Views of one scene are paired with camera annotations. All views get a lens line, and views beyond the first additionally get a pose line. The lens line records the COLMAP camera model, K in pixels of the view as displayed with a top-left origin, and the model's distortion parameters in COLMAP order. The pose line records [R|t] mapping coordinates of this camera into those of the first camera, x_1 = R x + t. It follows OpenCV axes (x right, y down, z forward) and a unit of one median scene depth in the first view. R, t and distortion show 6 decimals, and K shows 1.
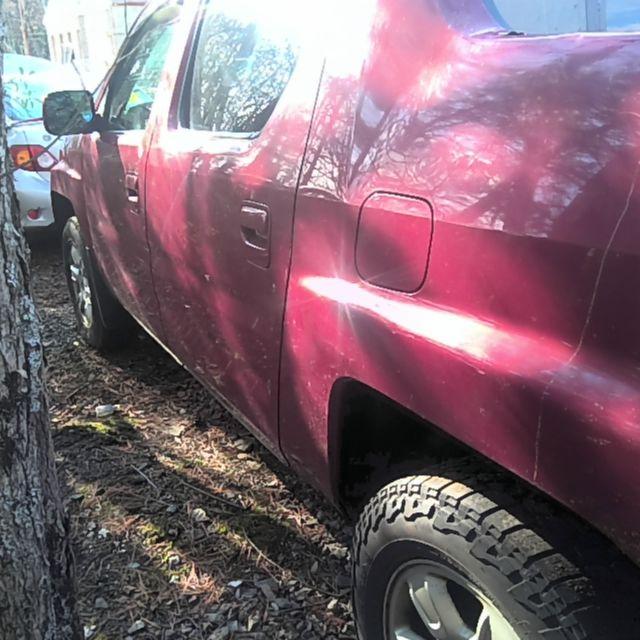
lens RADIAL K [[636.6, 0, 321.0], [0, 636.6, 326.2], [0, 0, 1]] dist [0.124641, -0.206590]
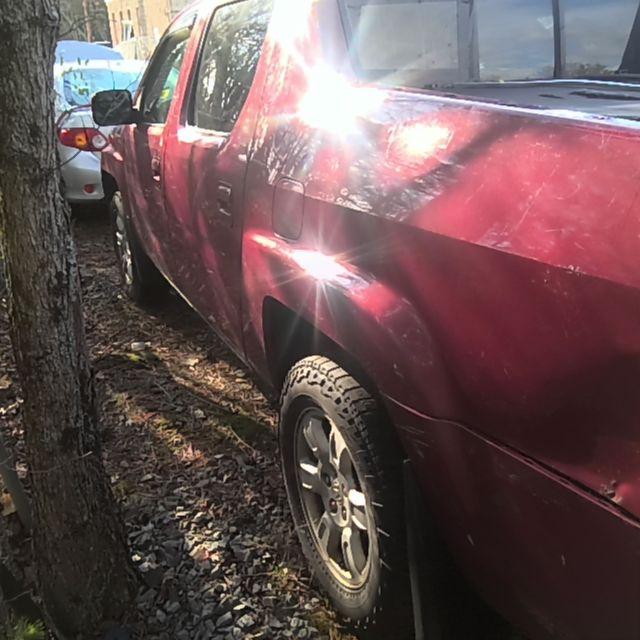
lens RADIAL K [[636.6, 0, 321.0], [0, 636.6, 326.2], [0, 0, 1]] dist [0.124641, -0.206590]
pose [[0.996596, 0.026553, -0.078047, 0.144228], [-0.023821, 0.999077, 0.035733, 0.046033], [0.078923, -0.033753, 0.996309, -0.273489]]
